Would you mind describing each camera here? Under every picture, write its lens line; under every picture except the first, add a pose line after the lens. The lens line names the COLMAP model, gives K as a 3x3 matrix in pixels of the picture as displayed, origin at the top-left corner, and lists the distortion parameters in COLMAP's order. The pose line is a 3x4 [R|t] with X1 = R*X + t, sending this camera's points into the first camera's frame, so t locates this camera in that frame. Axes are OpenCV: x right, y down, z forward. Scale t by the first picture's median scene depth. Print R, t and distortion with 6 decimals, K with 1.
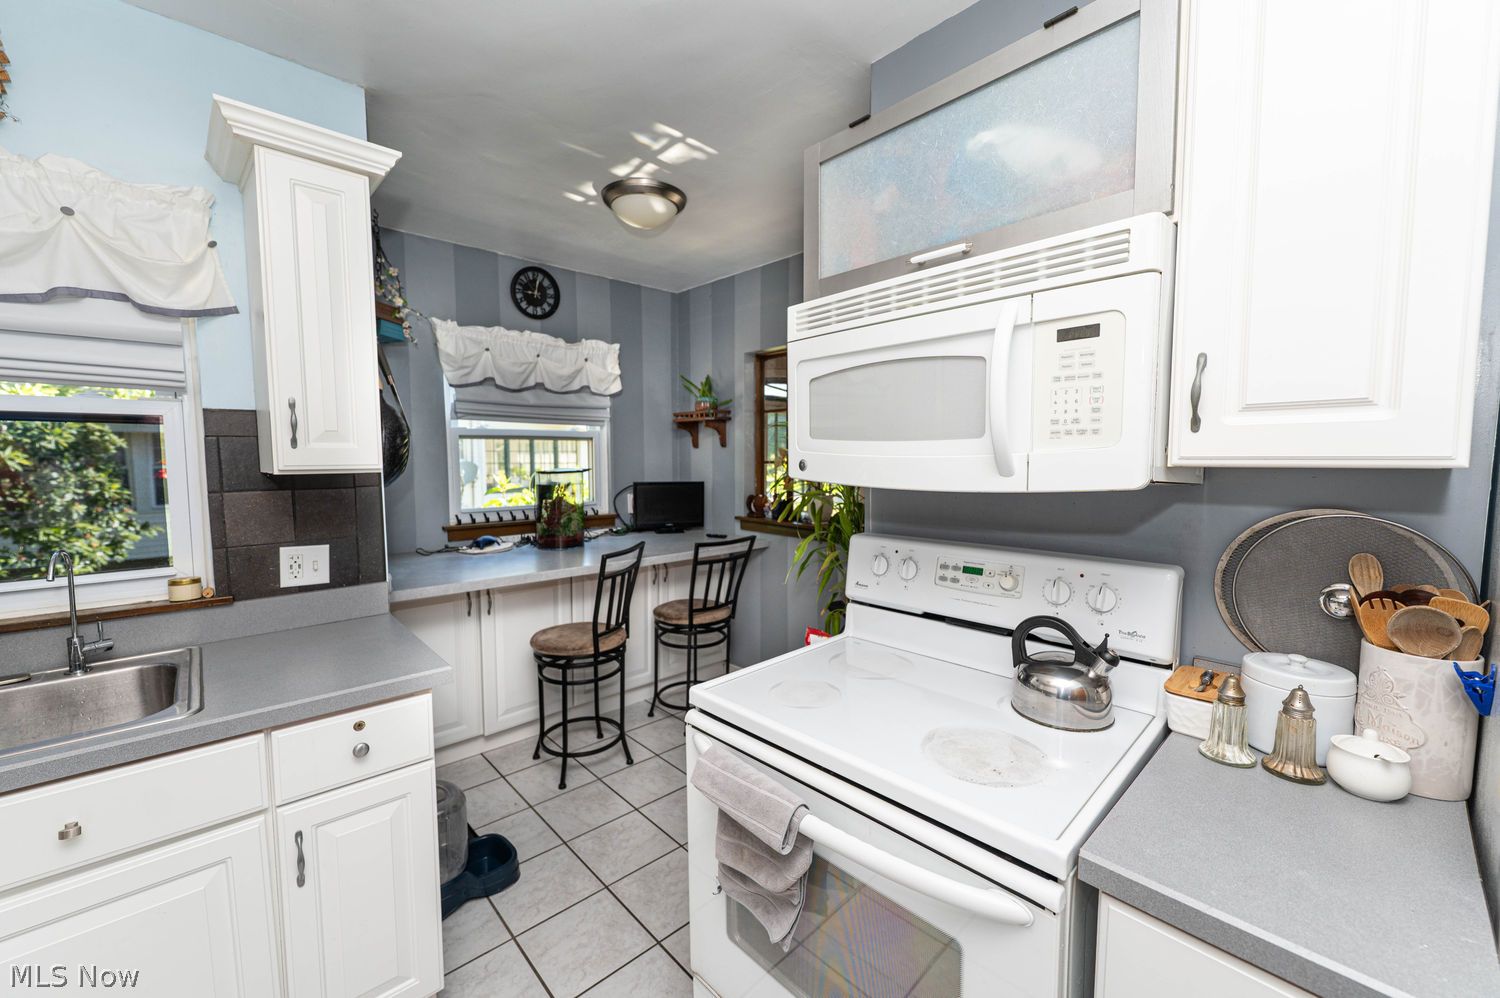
lens RADIAL K [[594.7, 0, 733.1], [0, 594.7, 497.7], [0, 0, 1]] dist [-0.000286, 0.000077]
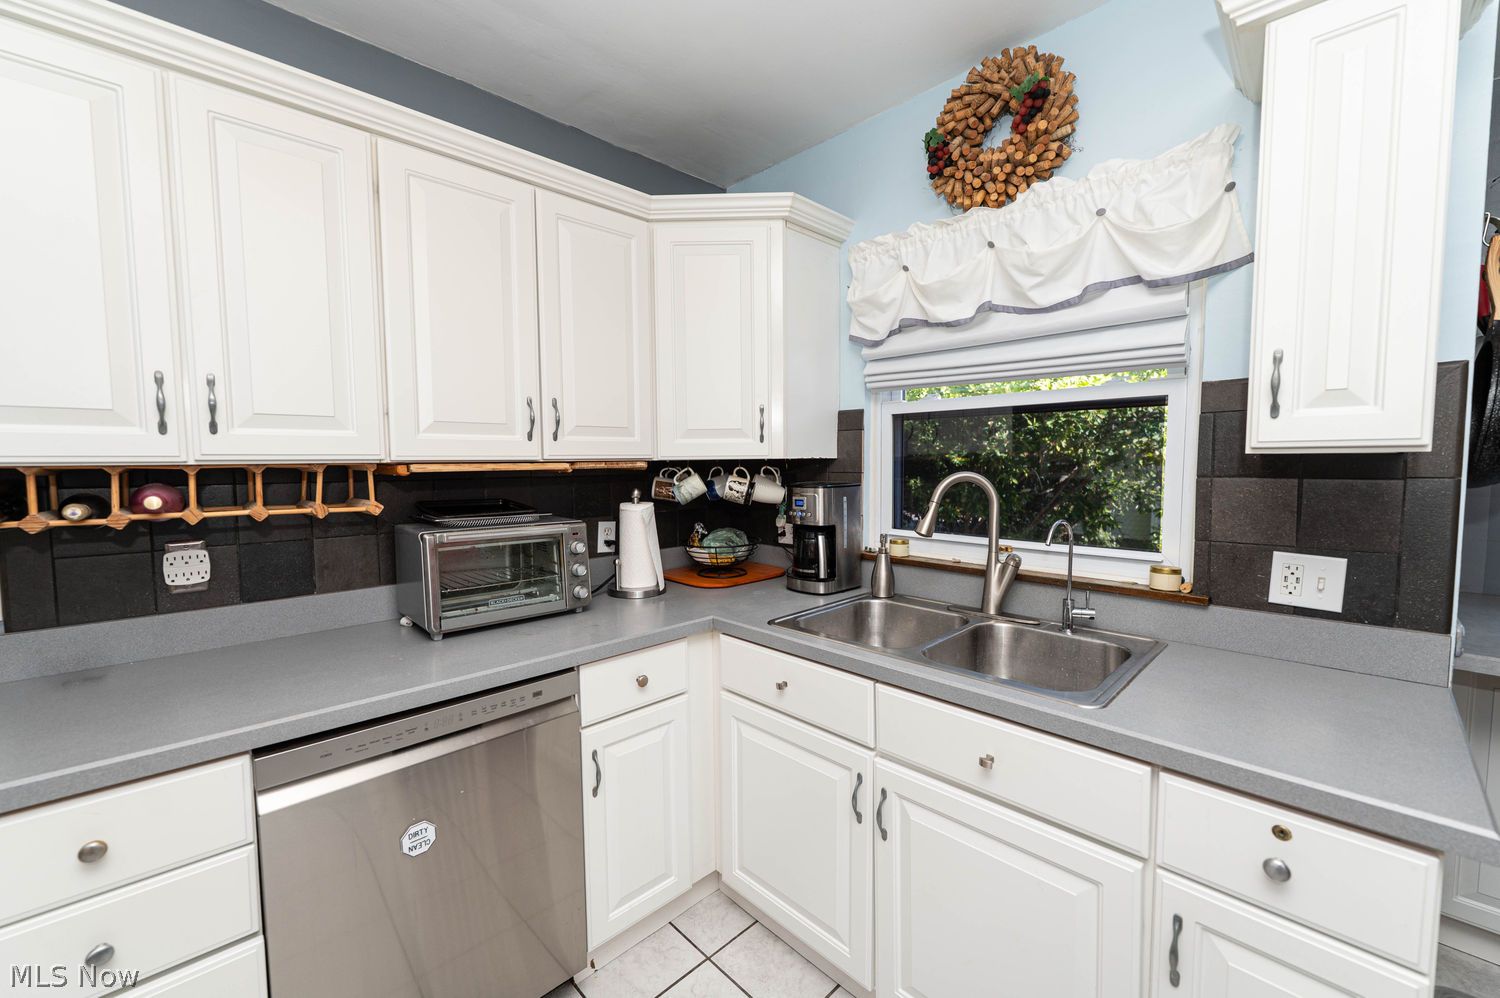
lens RADIAL K [[597.2, 0, 750.0], [0, 597.2, 499.0], [0, 0, 1]] dist [-0.000205, 0.000134]
pose [[0.043924, 0.070226, -0.996564, -0.014820], [-0.063175, 0.995725, 0.067382, 0.005398], [0.997035, 0.059998, 0.048172, 0.237628]]
